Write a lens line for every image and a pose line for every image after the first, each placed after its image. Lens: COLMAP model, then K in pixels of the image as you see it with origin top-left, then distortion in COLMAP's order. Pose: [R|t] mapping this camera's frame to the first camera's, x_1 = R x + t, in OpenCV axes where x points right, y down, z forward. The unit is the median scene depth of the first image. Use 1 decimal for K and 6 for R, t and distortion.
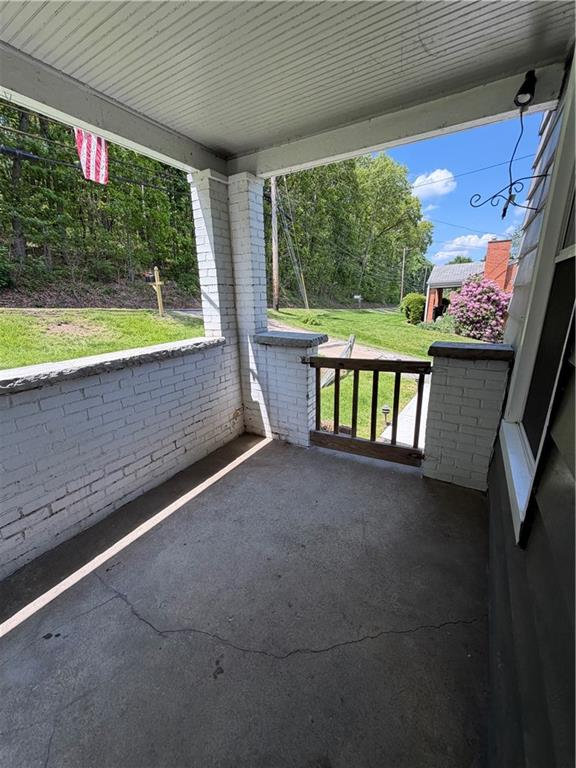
lens RADIAL K [[307.4, 0, 288.6], [0, 307.4, 384.3], [0, 0, 1]] dist [0.001341, 0.000675]
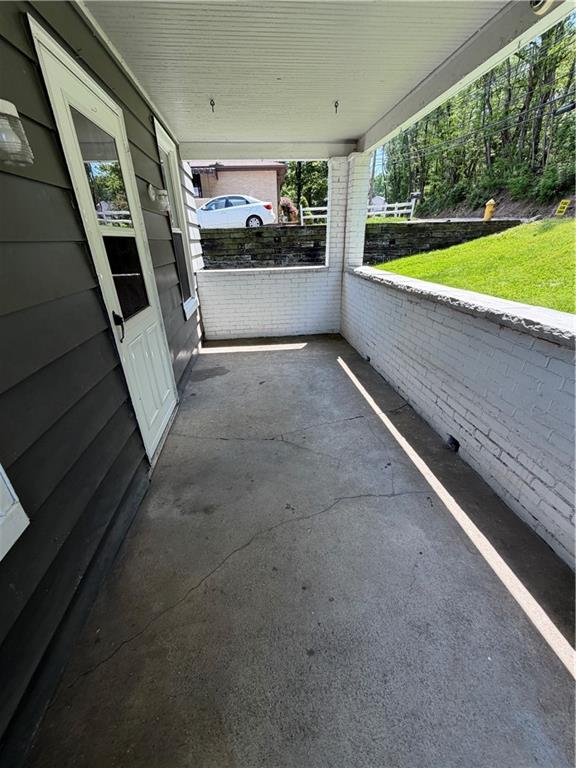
lens RADIAL K [[307.4, 0, 287.2], [0, 307.4, 385.9], [0, 0, 1]] dist [0.001341, 0.000675]
pose [[-0.795411, 0.294180, -0.529886, 0.280566], [-0.135479, 0.765870, 0.628560, -0.327779], [0.590734, 0.571752, -0.569326, 1.063881]]
